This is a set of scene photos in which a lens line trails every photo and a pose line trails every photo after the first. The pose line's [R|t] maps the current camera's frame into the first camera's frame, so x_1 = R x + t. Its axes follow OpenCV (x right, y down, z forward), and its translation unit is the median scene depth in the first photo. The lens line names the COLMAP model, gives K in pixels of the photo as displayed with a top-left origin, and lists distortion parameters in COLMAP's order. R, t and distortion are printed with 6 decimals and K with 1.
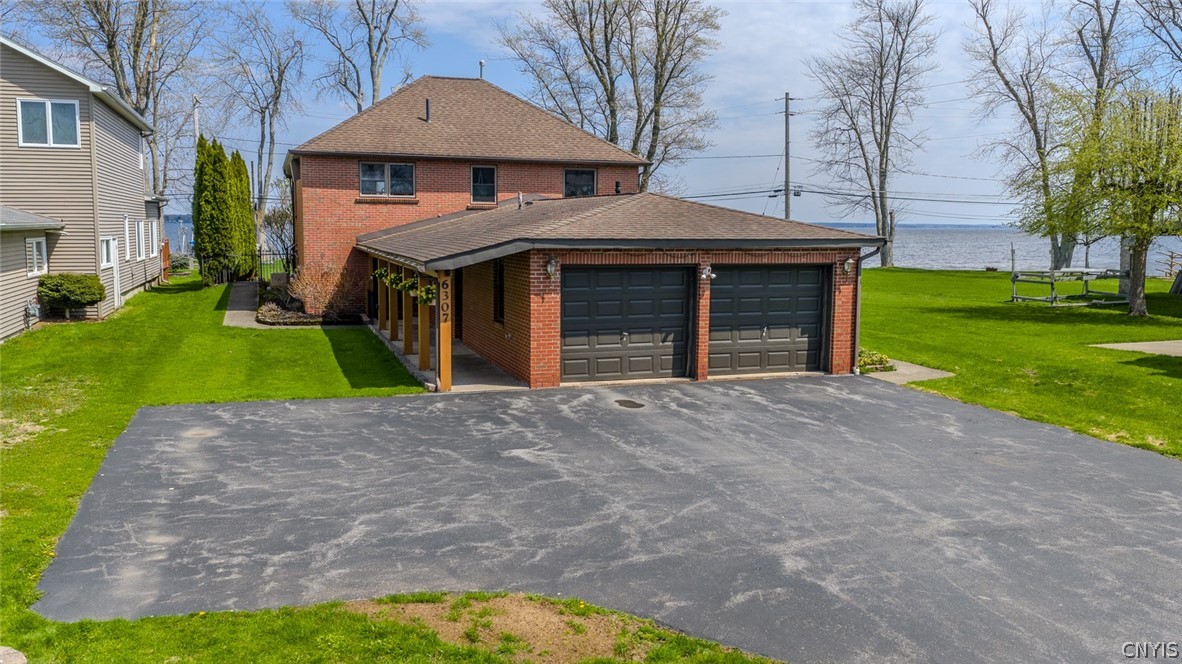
lens RADIAL K [[975.5, 0, 589.5], [0, 975.5, 331.0], [0, 0, 1]] dist [0.015680, -0.035729]
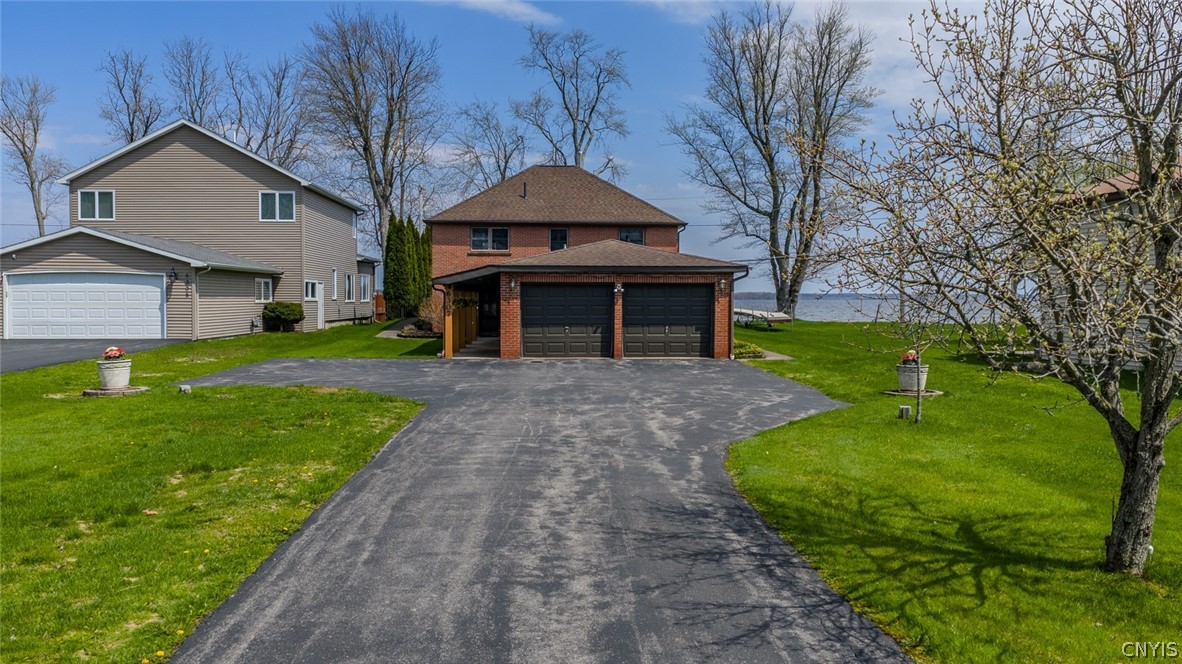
lens RADIAL K [[975.5, 0, 590.8], [0, 975.5, 335.2], [0, 0, 1]] dist [0.015680, -0.035729]
pose [[0.962415, 0.006161, -0.271513, 0.352774], [-0.025713, 0.997319, -0.068512, 0.086095], [0.270363, 0.072918, 0.959993, -0.345656]]
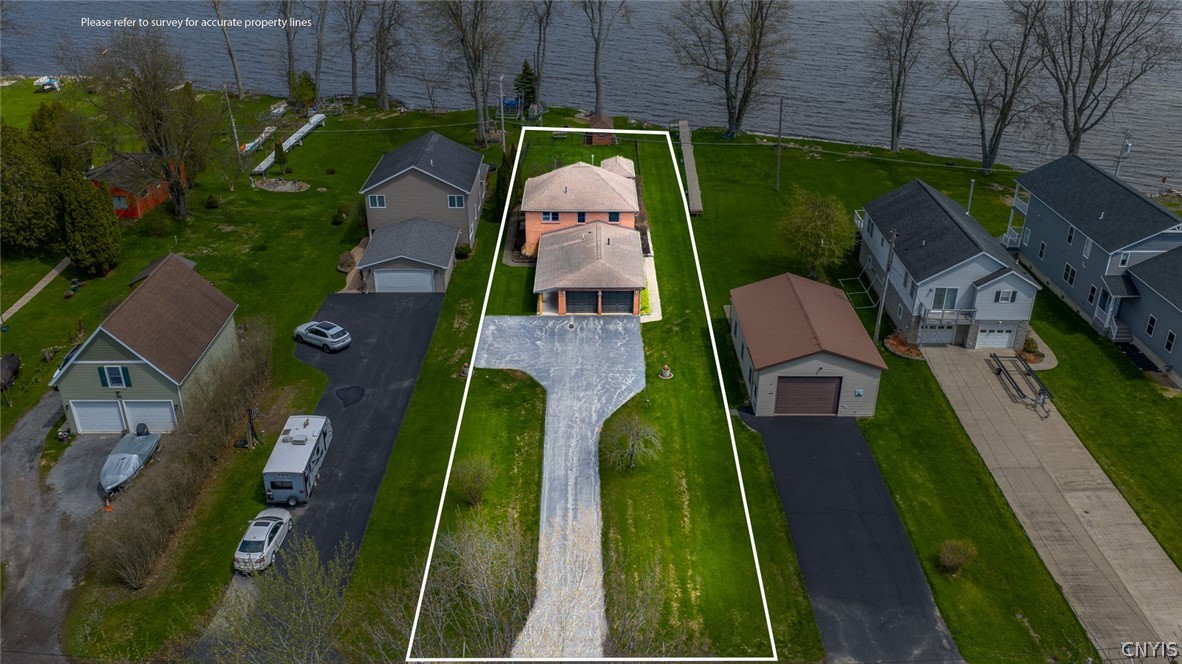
lens RADIAL K [[975.5, 0, 588.7], [0, 975.5, 328.8], [0, 0, 1]] dist [0.015680, -0.035729]
pose [[0.949990, 0.135994, -0.281113, 0.944489], [-0.029924, 0.935696, 0.351536, -1.032105], [0.310843, -0.325544, 0.892972, -2.126023]]
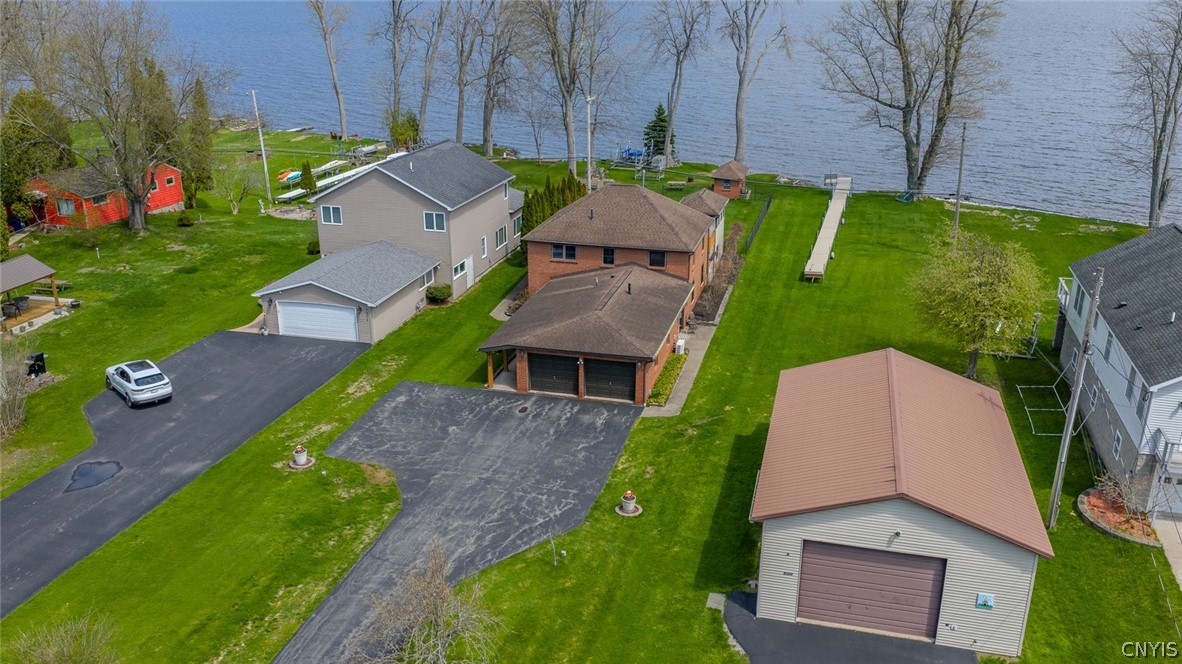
lens RADIAL K [[975.5, 0, 592.7], [0, 975.5, 331.7], [0, 0, 1]] dist [0.015680, -0.035729]
pose [[0.839441, 0.177894, -0.513511, 1.067966], [-0.055166, 0.967919, 0.245133, -0.564314], [0.540644, -0.177446, 0.822324, -0.826484]]
